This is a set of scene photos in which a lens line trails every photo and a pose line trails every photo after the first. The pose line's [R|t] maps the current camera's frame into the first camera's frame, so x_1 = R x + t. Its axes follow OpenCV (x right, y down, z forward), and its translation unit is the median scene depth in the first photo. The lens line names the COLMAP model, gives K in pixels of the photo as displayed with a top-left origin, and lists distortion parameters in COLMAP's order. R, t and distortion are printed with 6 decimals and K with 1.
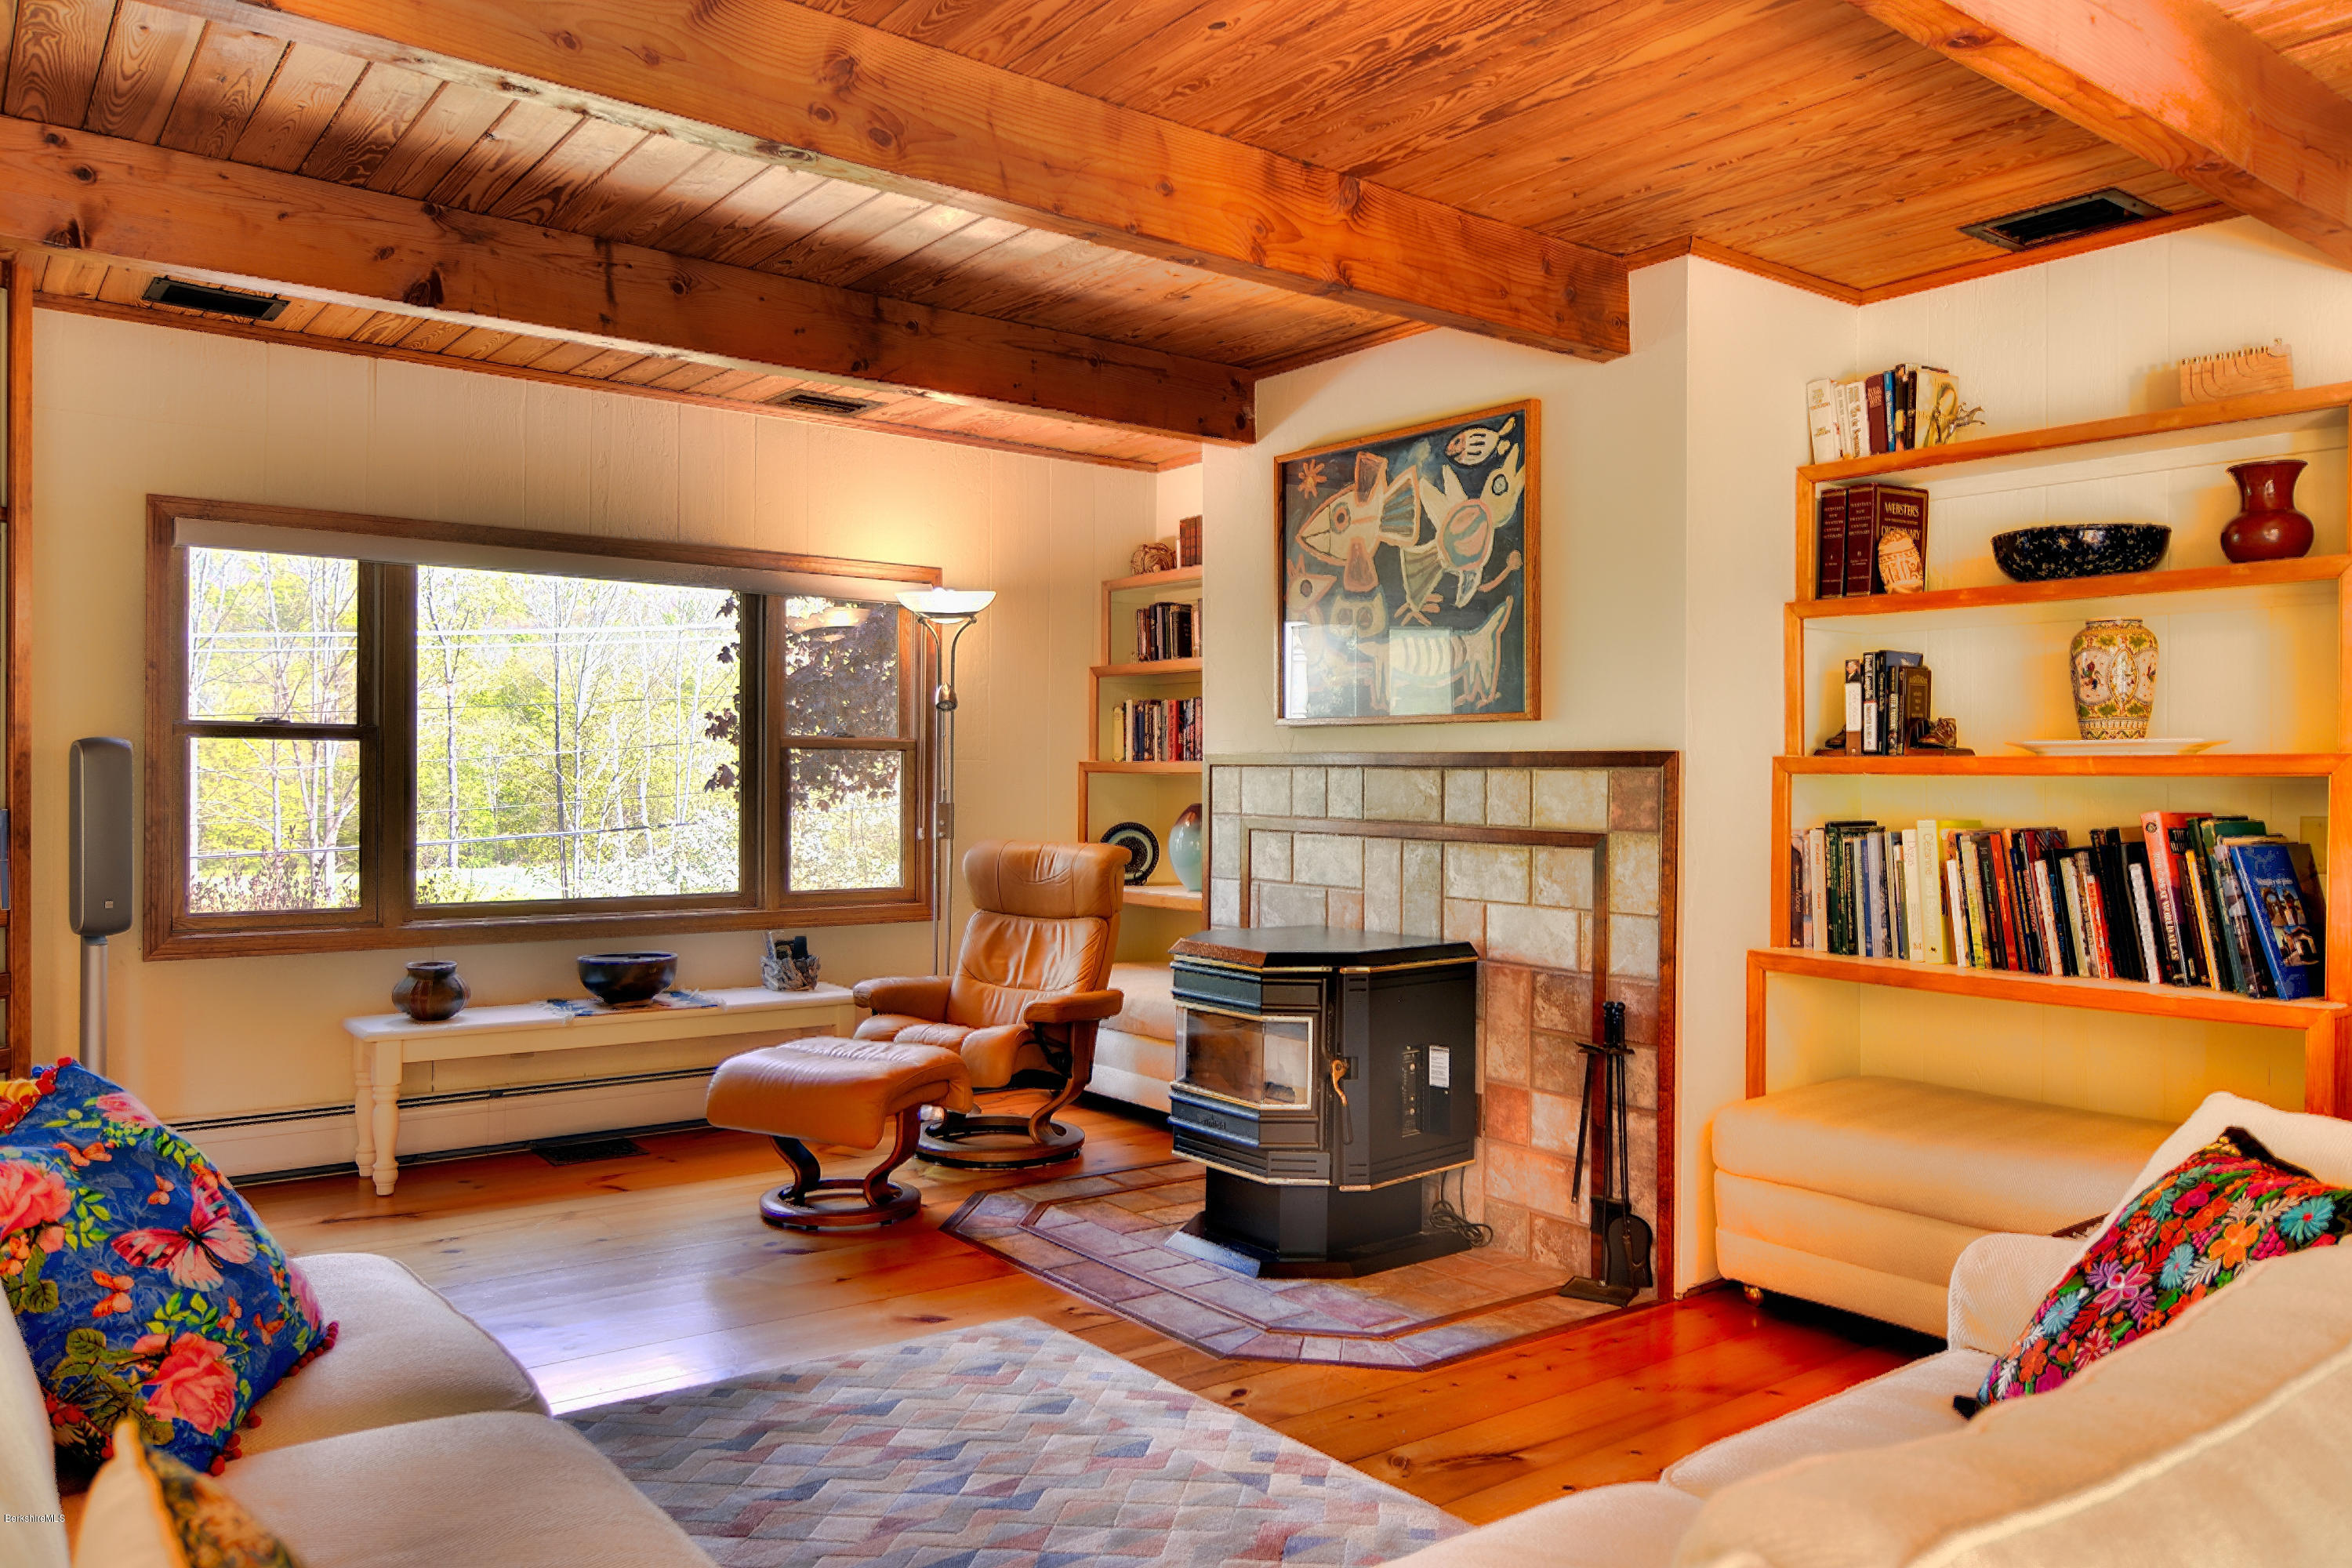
lens RADIAL K [[1672.0, 0, 1168.6], [0, 1672.0, 763.6], [0, 0, 1]] dist [-0.009289, -0.005291]
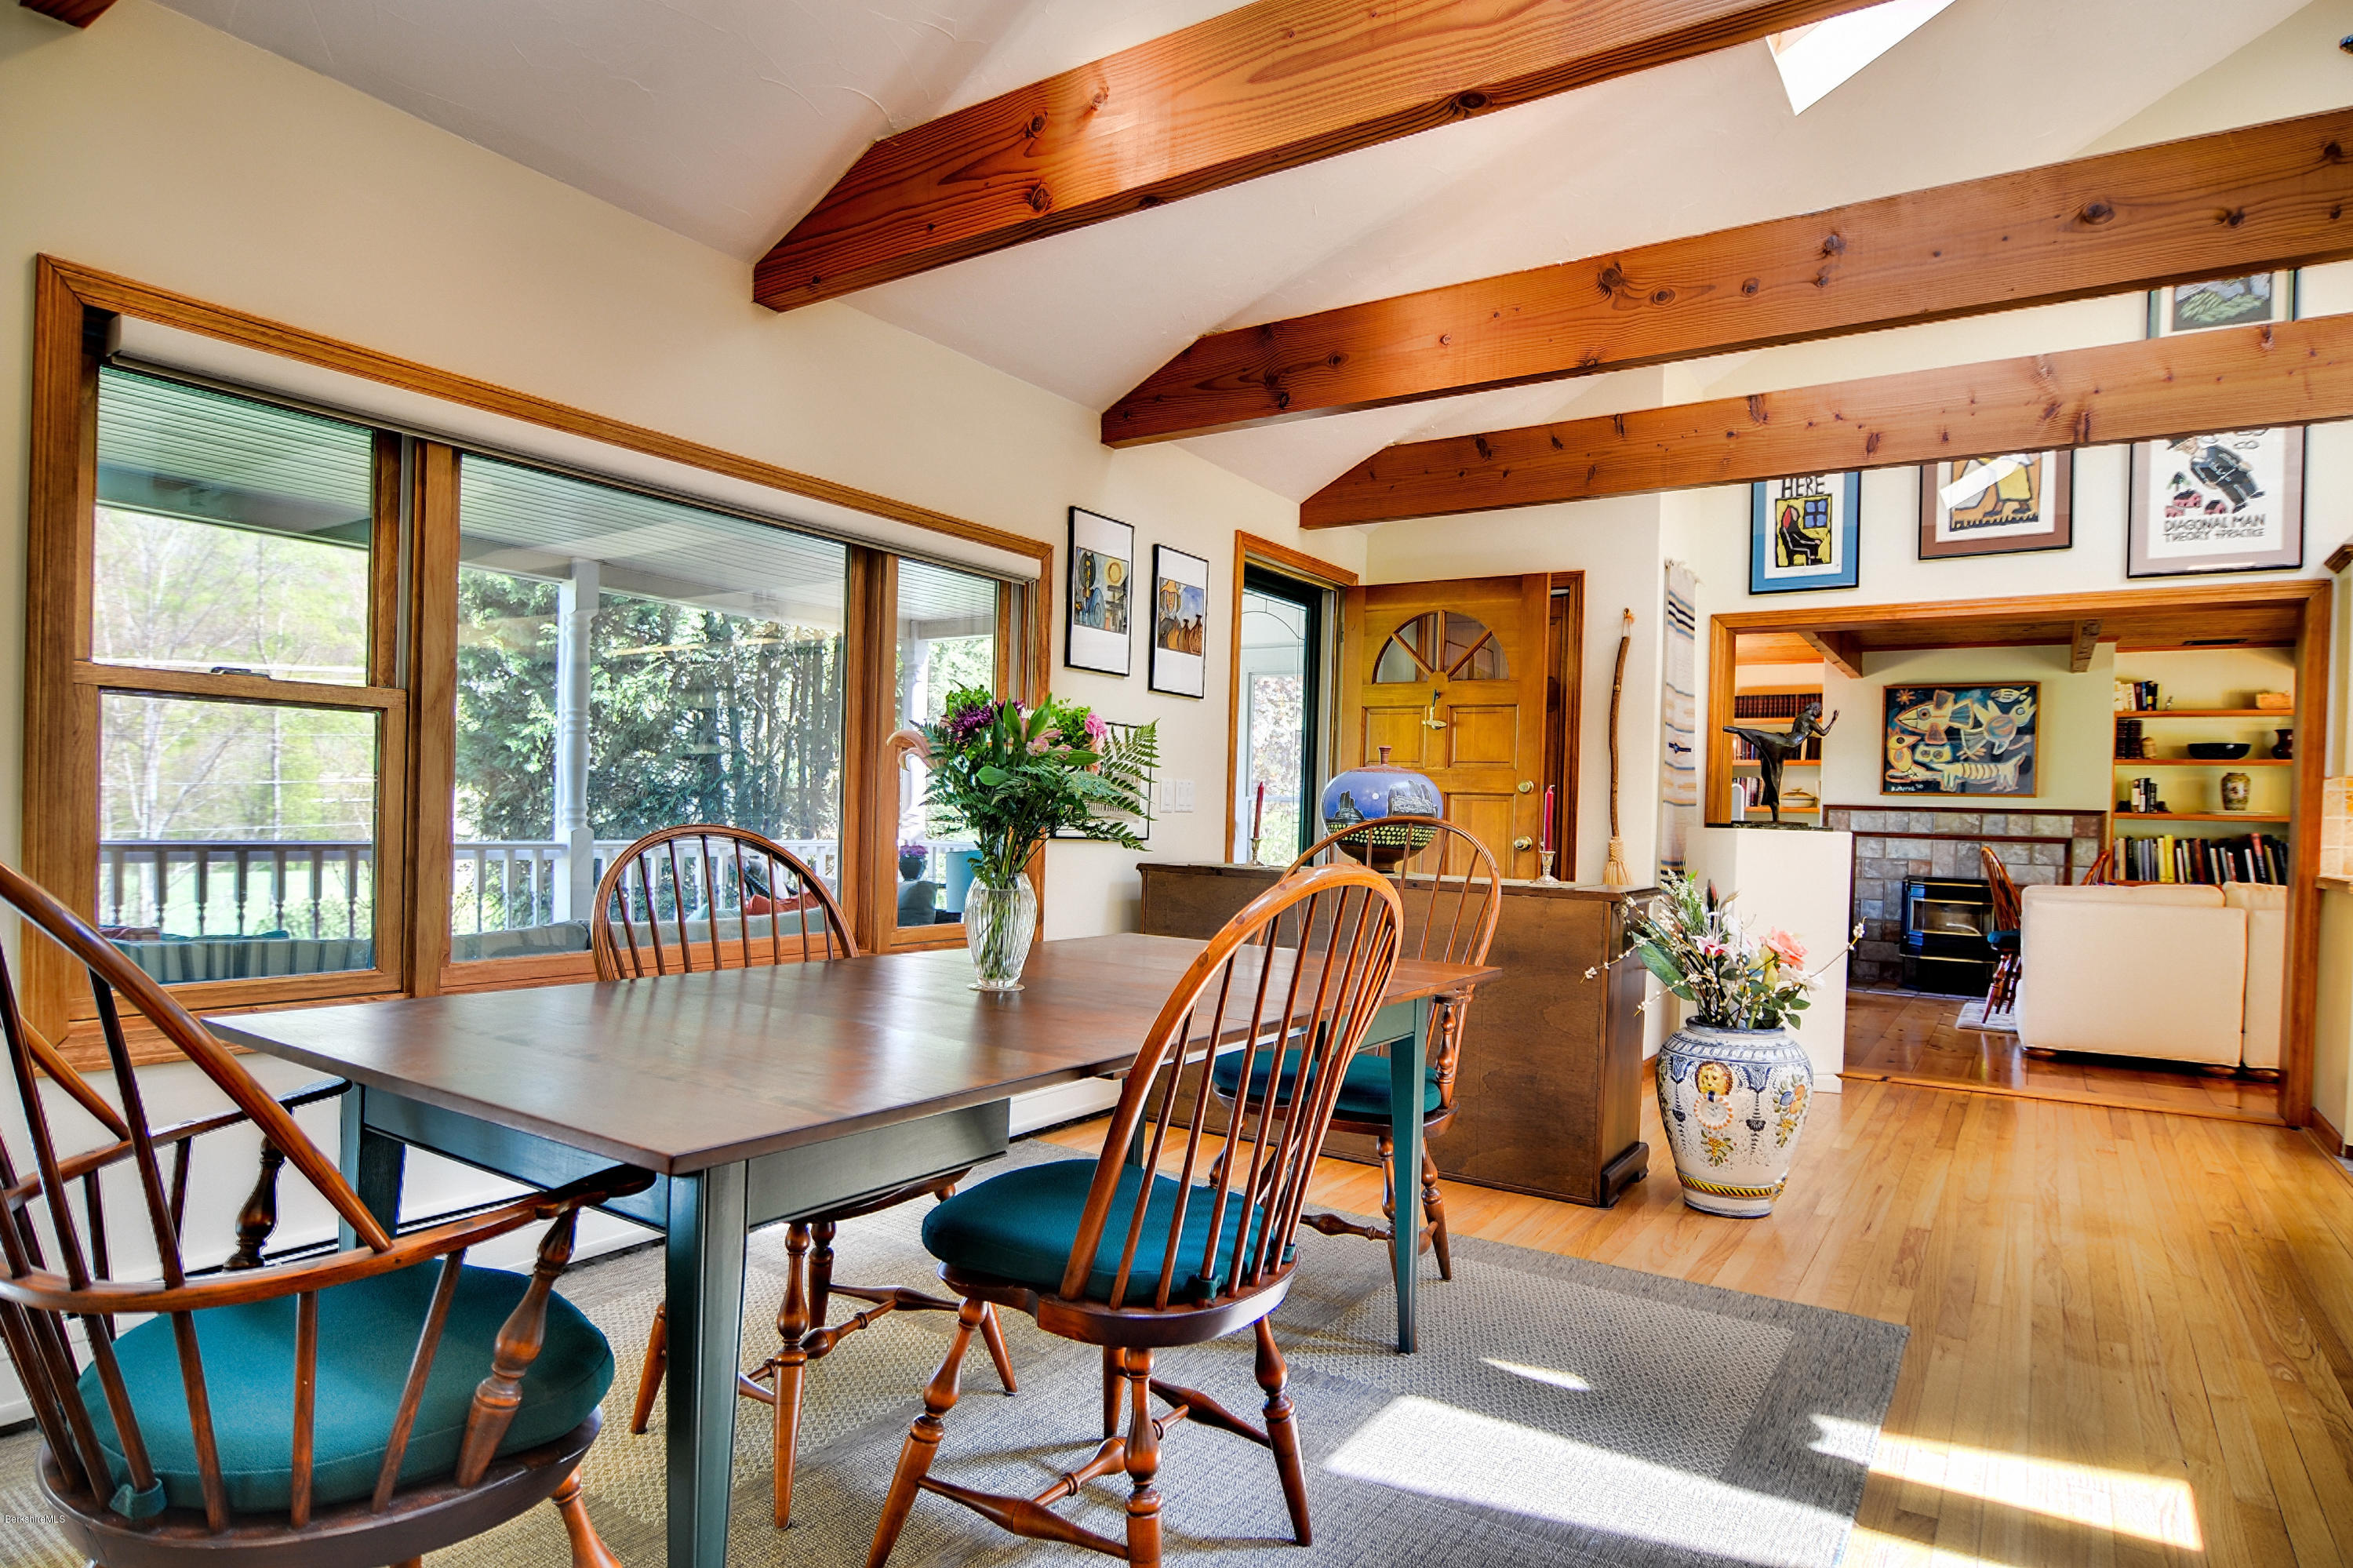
lens RADIAL K [[1325.4, 0, 1191.7], [0, 1325.4, 827.2], [0, 0, 1]] dist [-0.008835, -0.001856]
pose [[0.935696, 0.017140, 0.352390, -1.804321], [-0.024738, 0.999548, 0.017071, 0.020126], [-0.351938, -0.024691, 0.935698, -0.541326]]
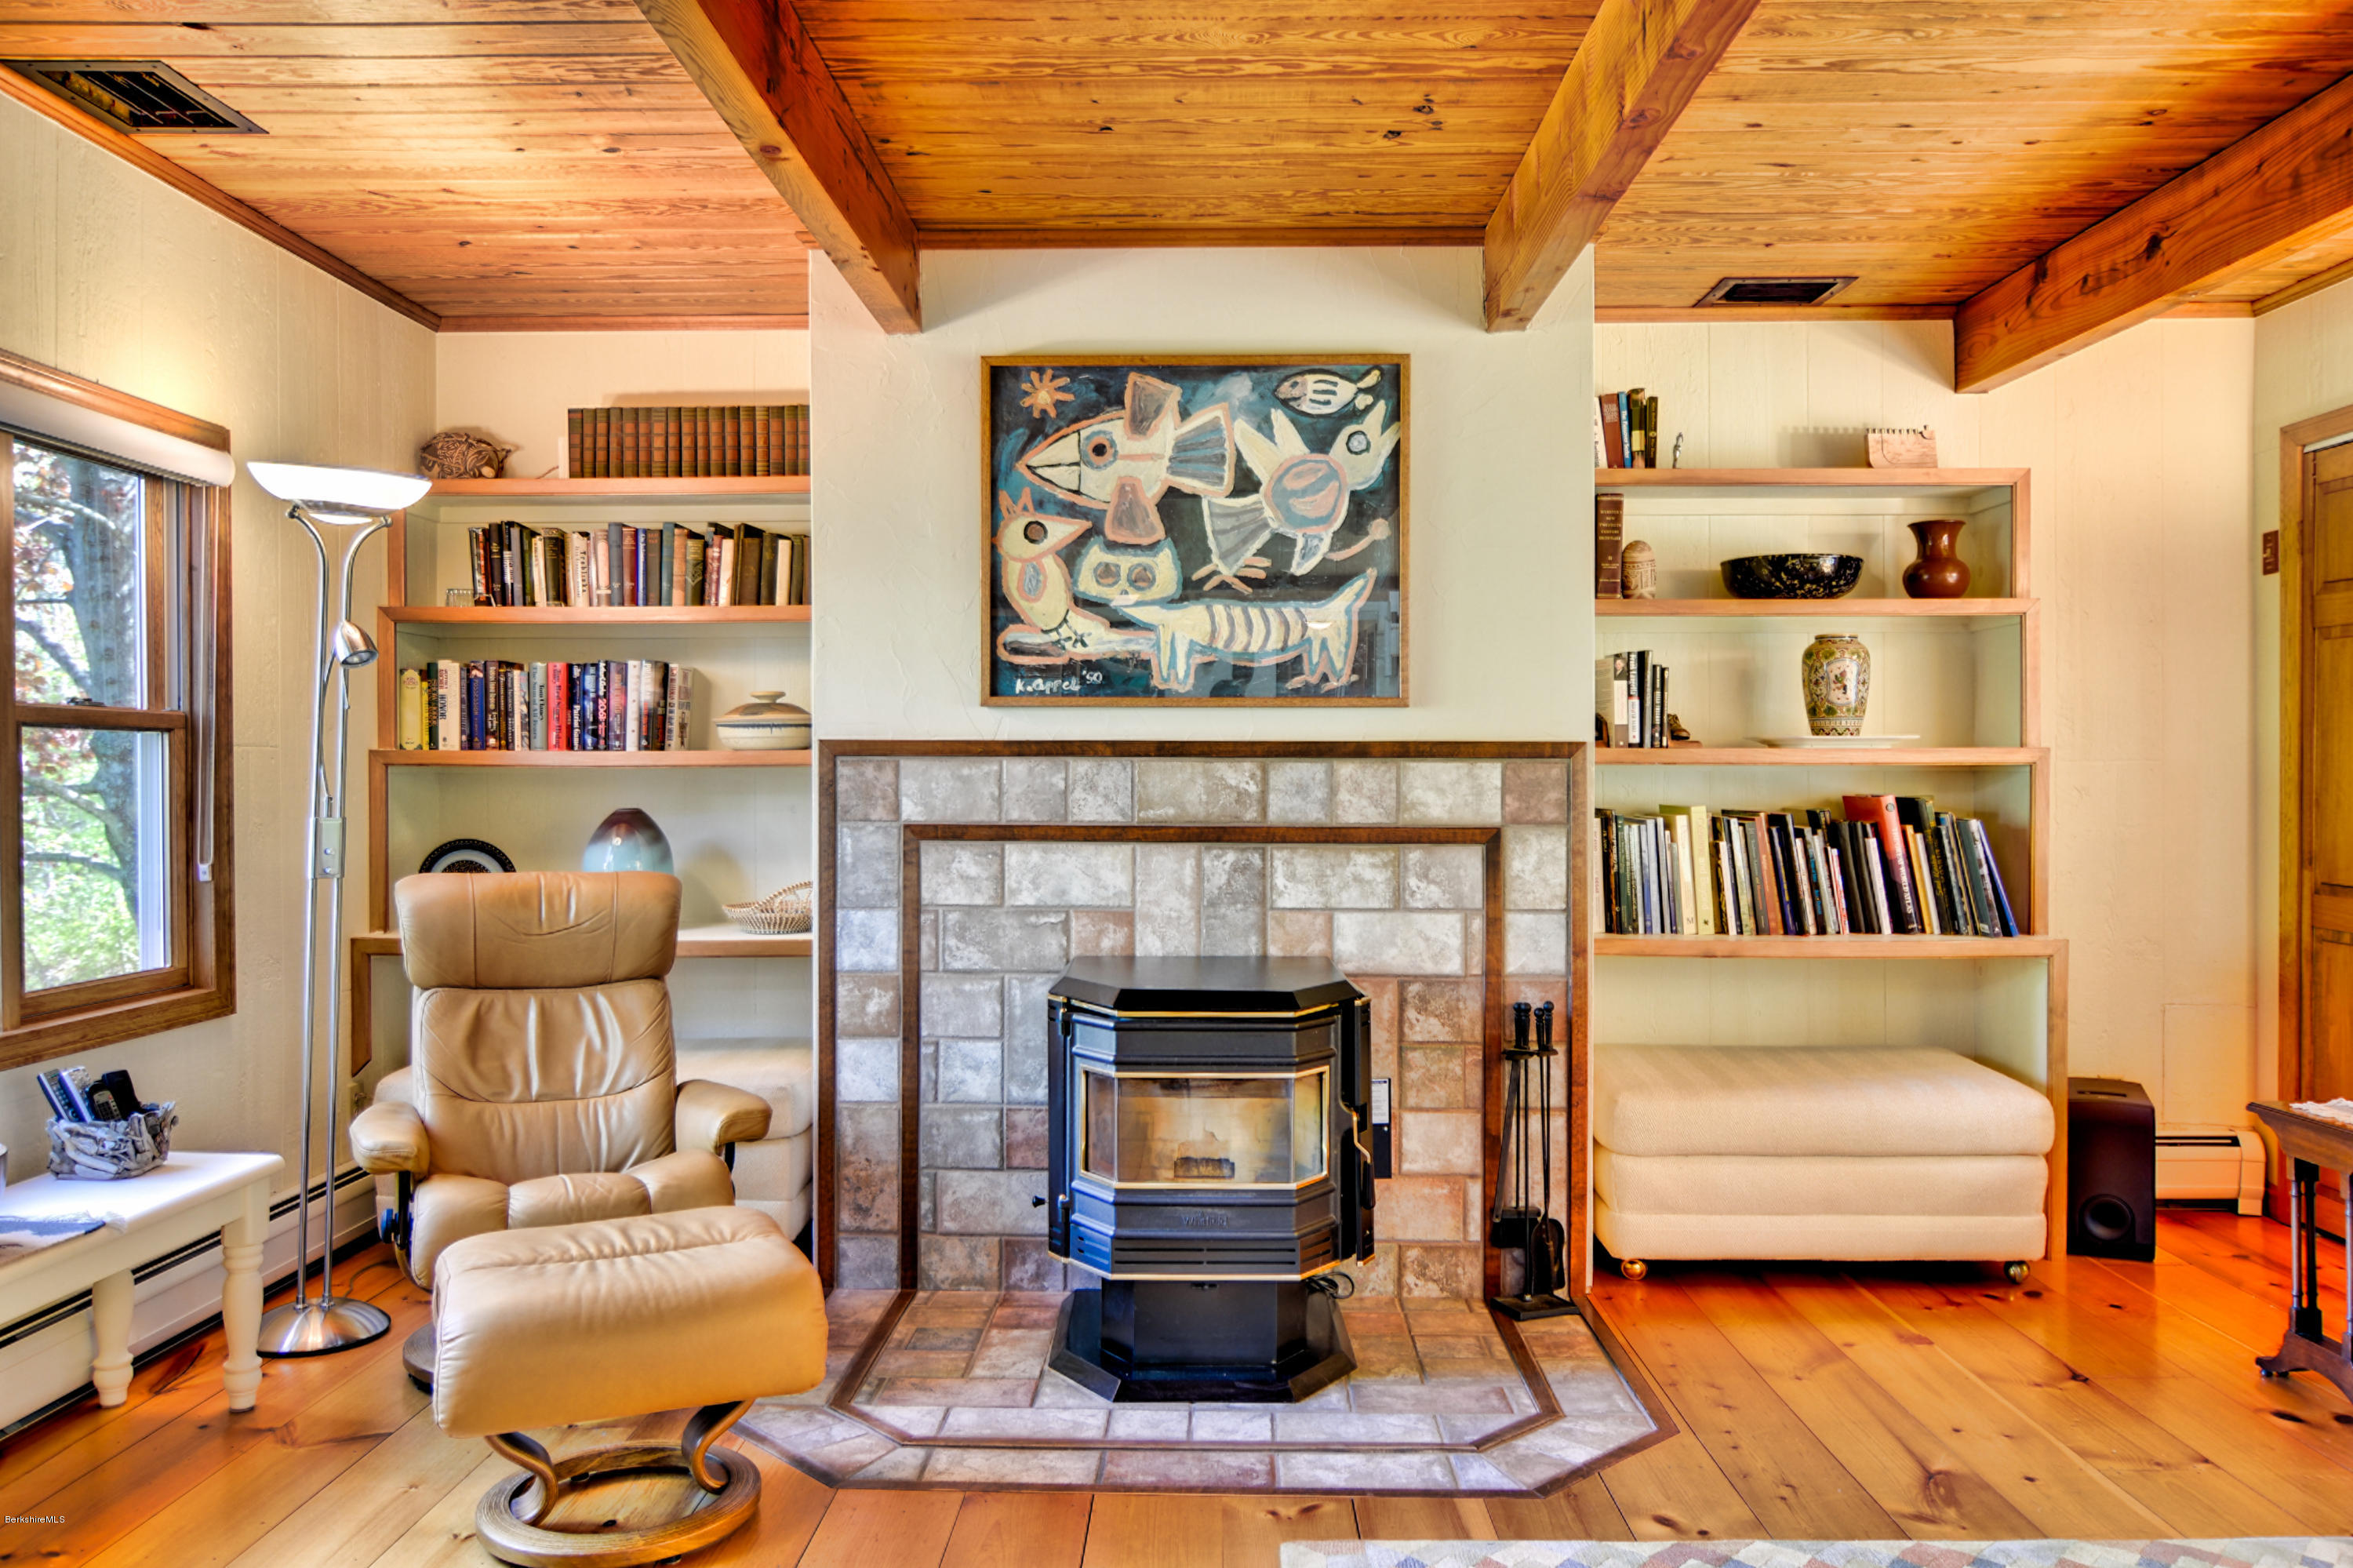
lens RADIAL K [[1672.8, 0, 1170.2], [0, 1672.8, 776.0], [0, 0, 1]] dist [-0.009289, -0.005291]
pose [[0.620445, -0.007889, 0.784210, -0.559344], [-0.001188, 0.999939, 0.011000, 0.001882], [-0.784249, -0.007757, 0.620398, 0.516324]]
